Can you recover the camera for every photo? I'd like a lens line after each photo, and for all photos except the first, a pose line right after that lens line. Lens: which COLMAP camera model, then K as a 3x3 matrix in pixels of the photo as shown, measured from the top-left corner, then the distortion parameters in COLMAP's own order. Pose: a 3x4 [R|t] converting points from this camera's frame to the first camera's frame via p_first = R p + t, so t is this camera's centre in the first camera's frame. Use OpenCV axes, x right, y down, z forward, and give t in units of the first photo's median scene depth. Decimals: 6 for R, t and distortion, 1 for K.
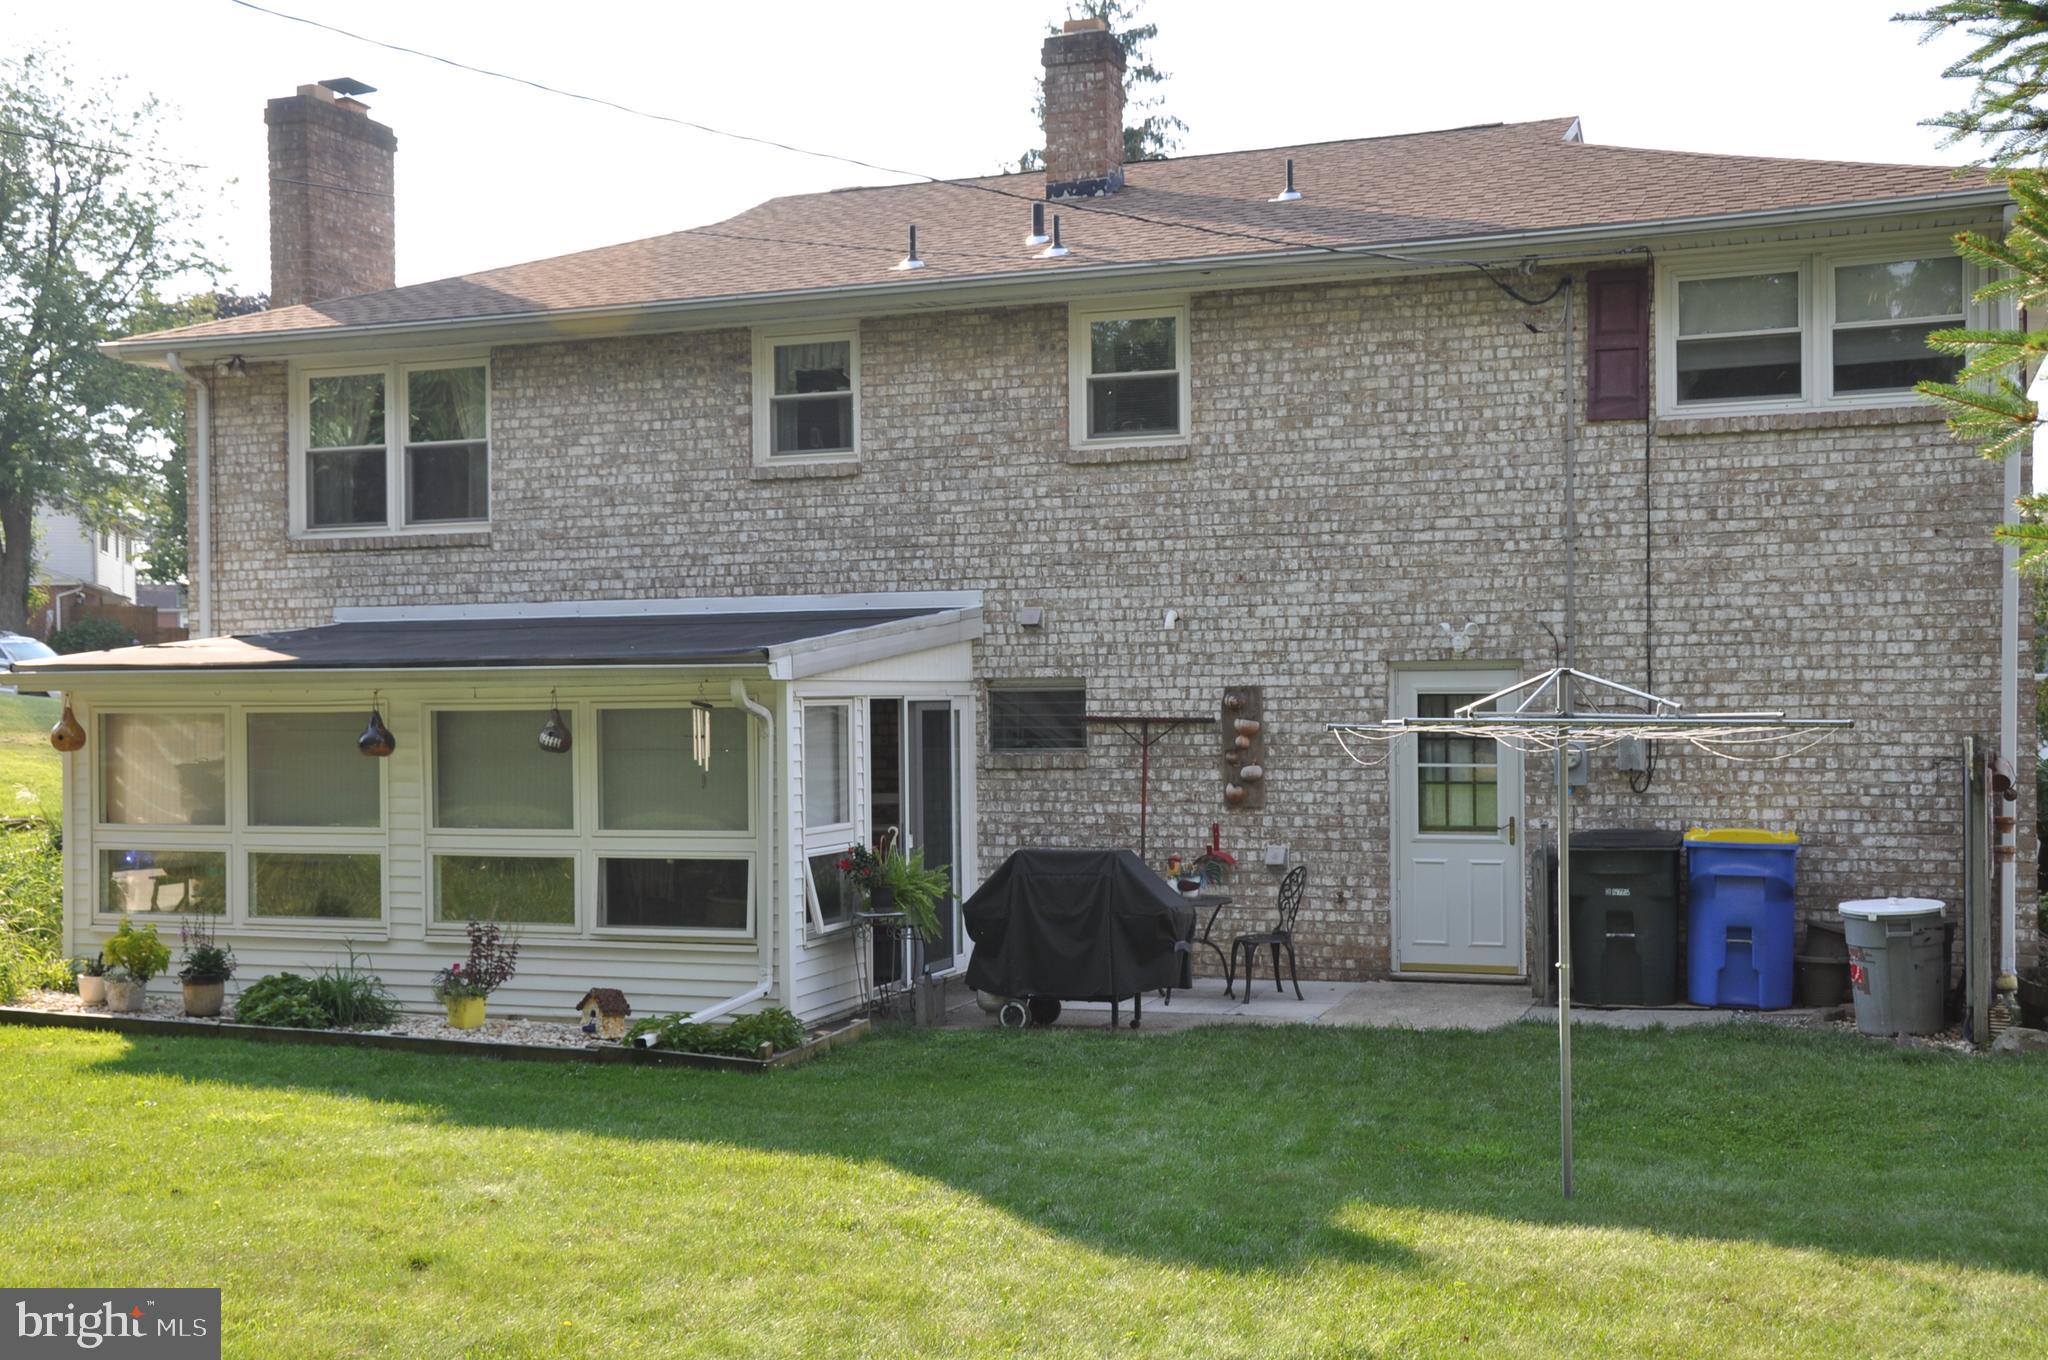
lens RADIAL K [[2304.5, 0, 1027.8], [0, 2304.5, 690.5], [0, 0, 1]] dist [0.010355, 0.000000]
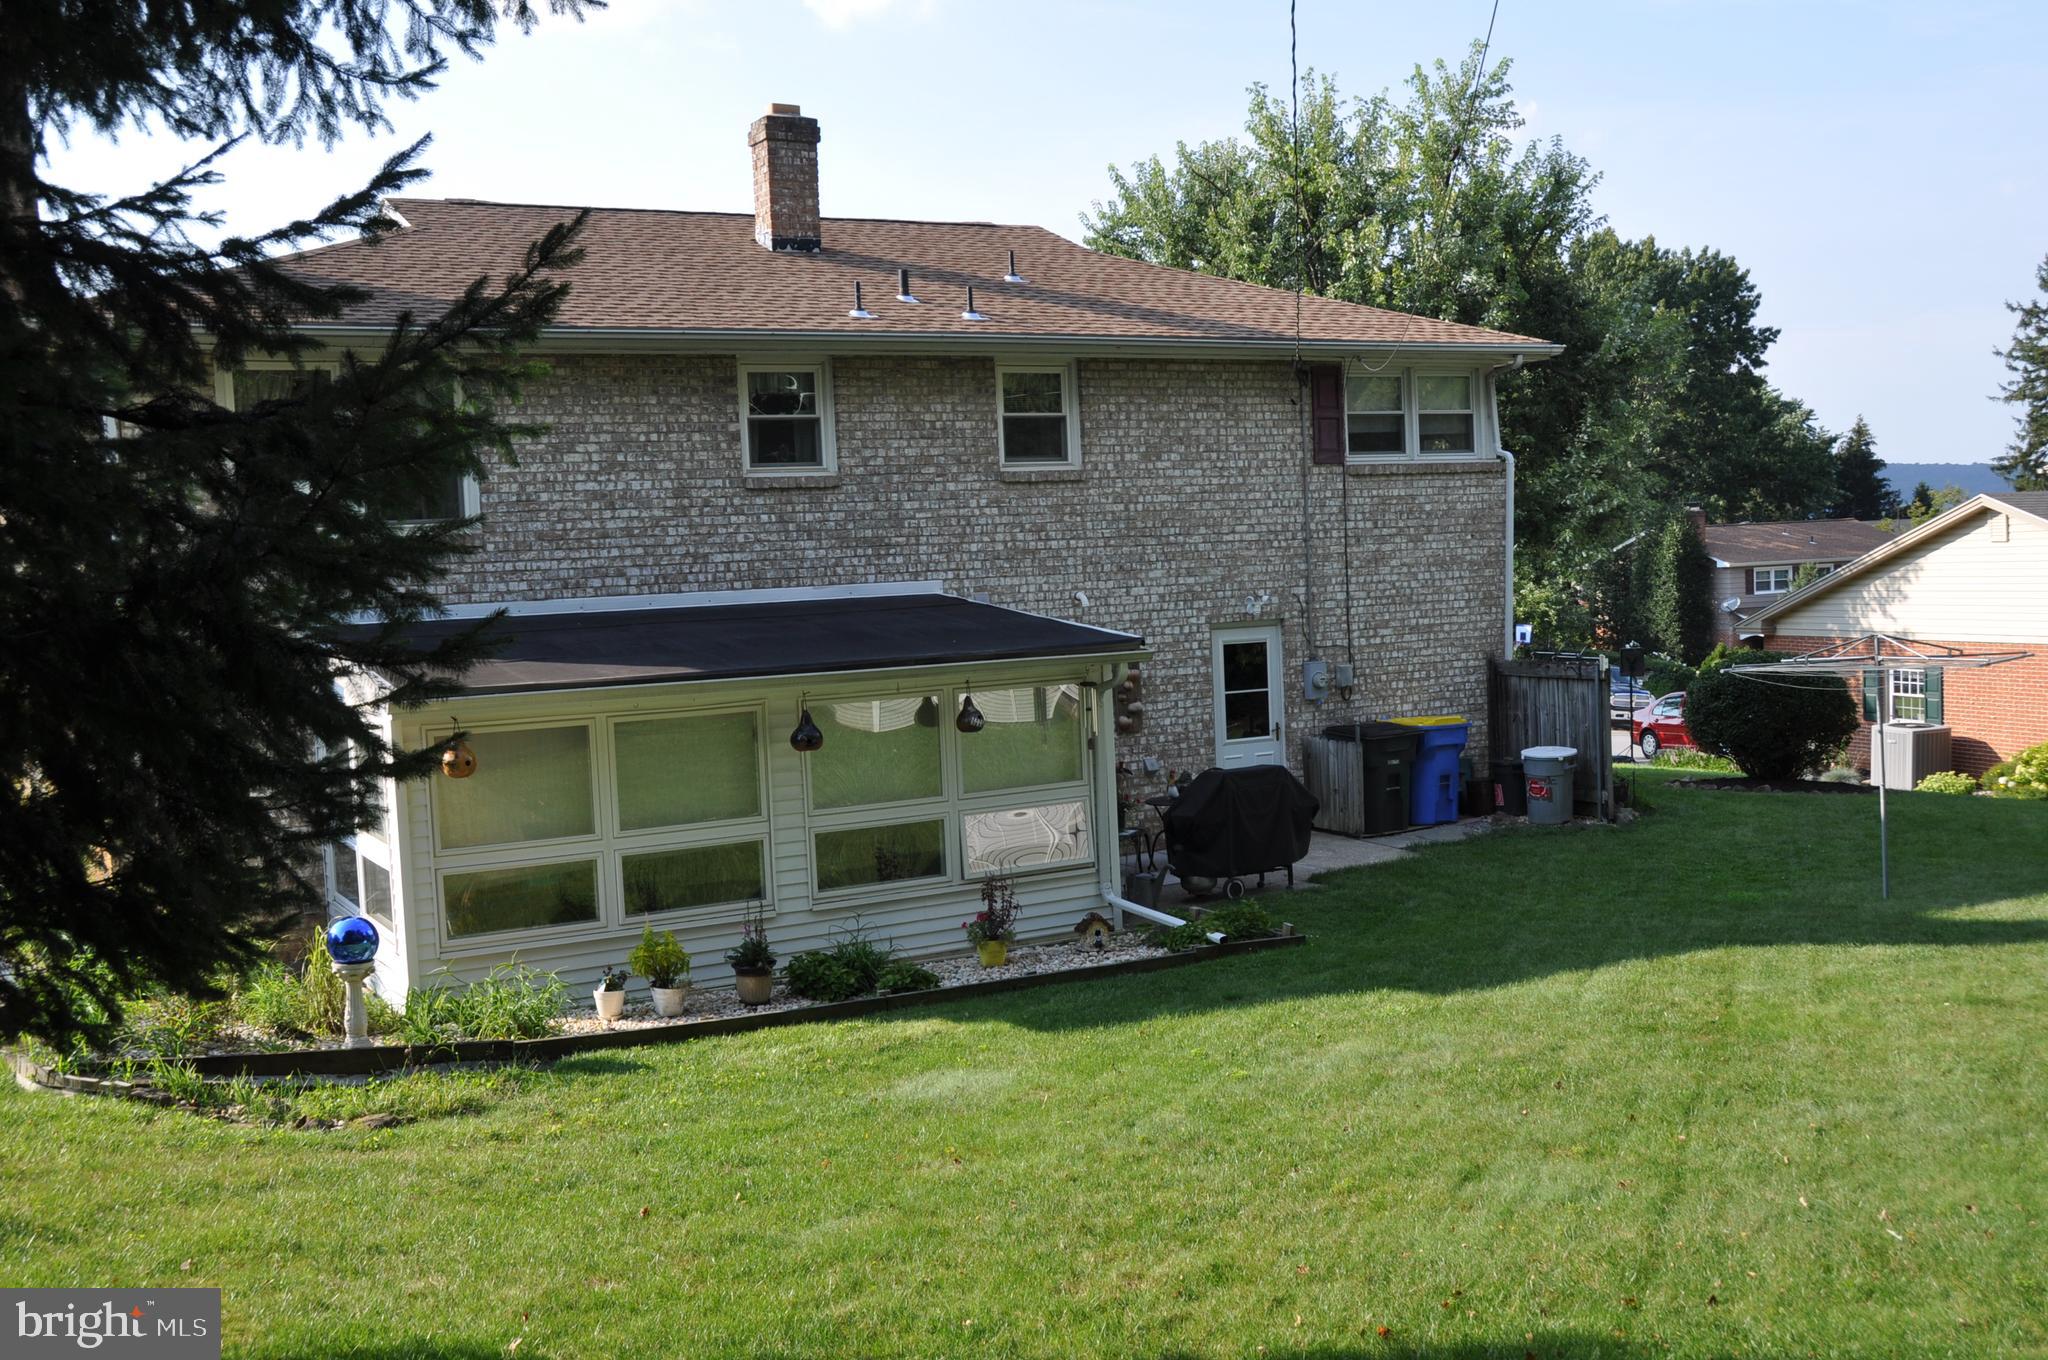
lens RADIAL K [[2006.6, 0, 1024.2], [0, 2006.6, 678.2], [0, 0, 1]] dist [-0.077050, 0.000000]
pose [[0.637155, -0.066011, 0.767903, -0.876706], [0.033303, 0.997753, 0.058137, -0.054621], [-0.770015, -0.011469, 0.637922, 0.274993]]
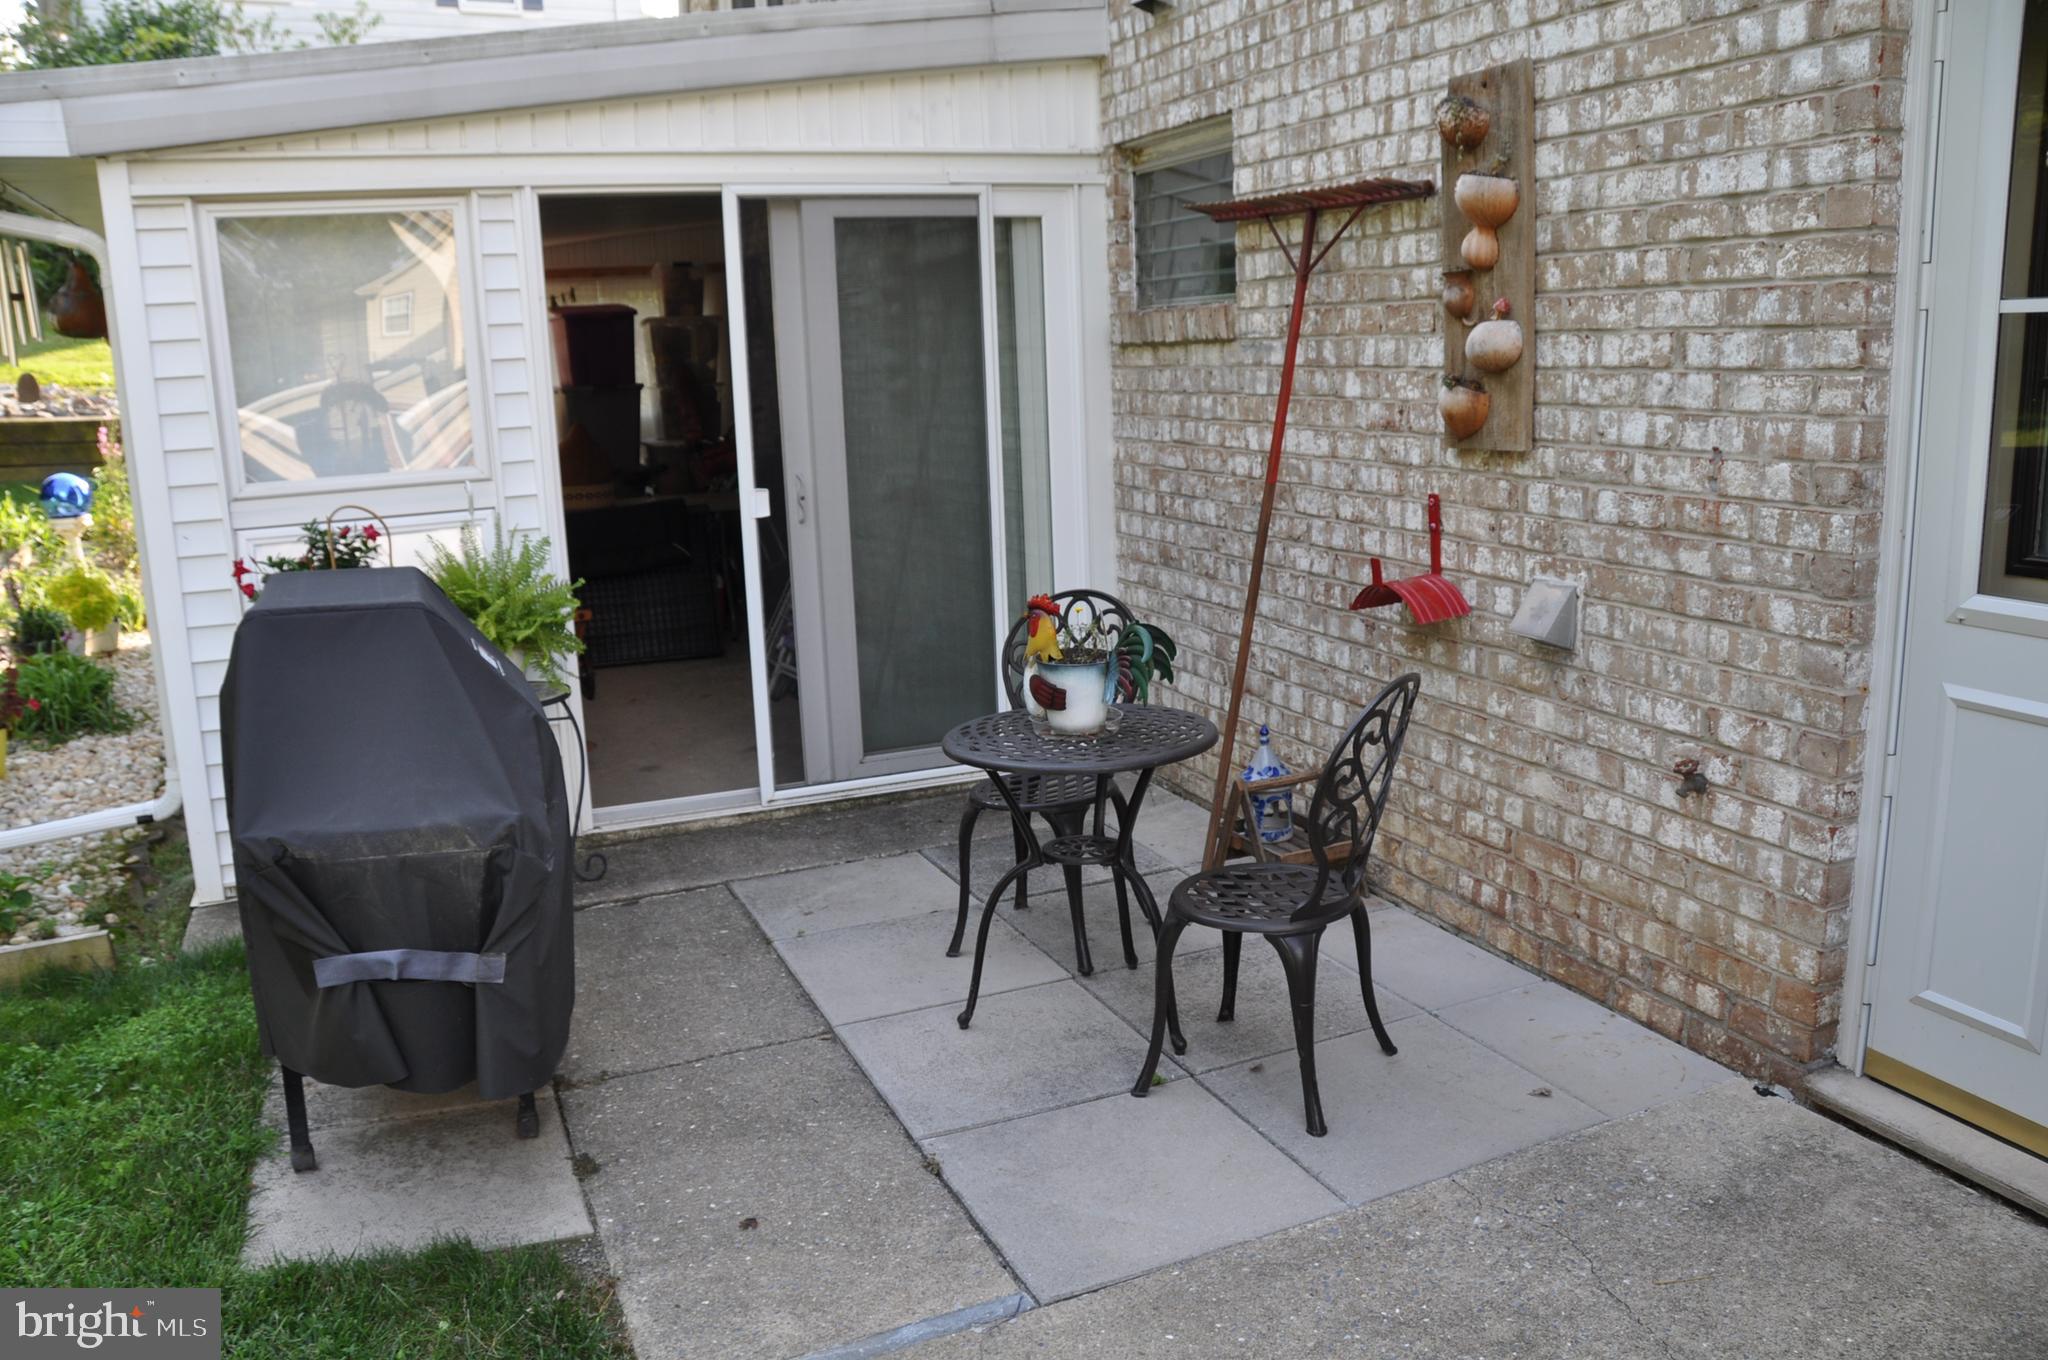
lens RADIAL K [[1587.7, 0, 1024.5], [0, 1587.7, 675.0], [0, 0, 1]] dist [-0.155943, 0.105120]
pose [[0.689391, 0.131389, -0.712374, 0.211190], [0.032074, 0.976912, 0.211219, 0.032694], [0.723679, -0.168462, 0.669261, 0.798026]]
